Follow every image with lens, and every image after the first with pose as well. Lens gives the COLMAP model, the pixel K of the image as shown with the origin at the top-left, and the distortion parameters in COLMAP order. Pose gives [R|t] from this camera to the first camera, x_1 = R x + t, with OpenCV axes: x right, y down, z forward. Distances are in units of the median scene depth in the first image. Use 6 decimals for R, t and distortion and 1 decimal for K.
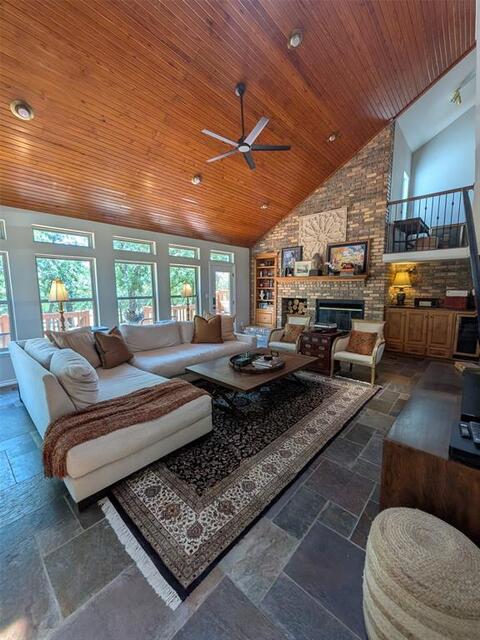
lens RADIAL K [[256.4, 0, 240.0], [0, 256.4, 320.0], [0, 0, 1]] dist [0.001484, 0.000141]
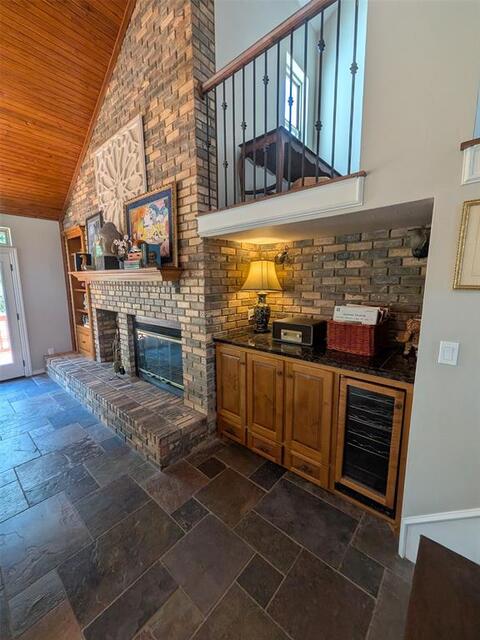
lens RADIAL K [[256.4, 0, 240.0], [0, 256.4, 320.0], [0, 0, 1]] dist [0.001484, 0.000141]
pose [[0.999759, -0.005337, 0.021279, 0.587925], [0.004712, 0.999558, 0.029345, -0.095337], [-0.021426, -0.029238, 0.999343, 0.547209]]
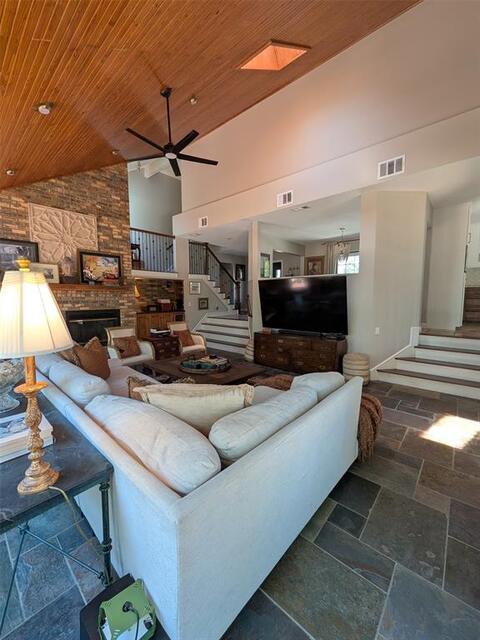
lens RADIAL K [[256.4, 0, 240.0], [0, 256.4, 320.0], [0, 0, 1]] dist [0.001484, 0.000141]
pose [[-0.019068, -0.087883, 0.995948, -0.630200], [0.125338, 0.988061, 0.089587, -0.065223], [-0.991931, 0.126538, -0.007825, 0.512467]]
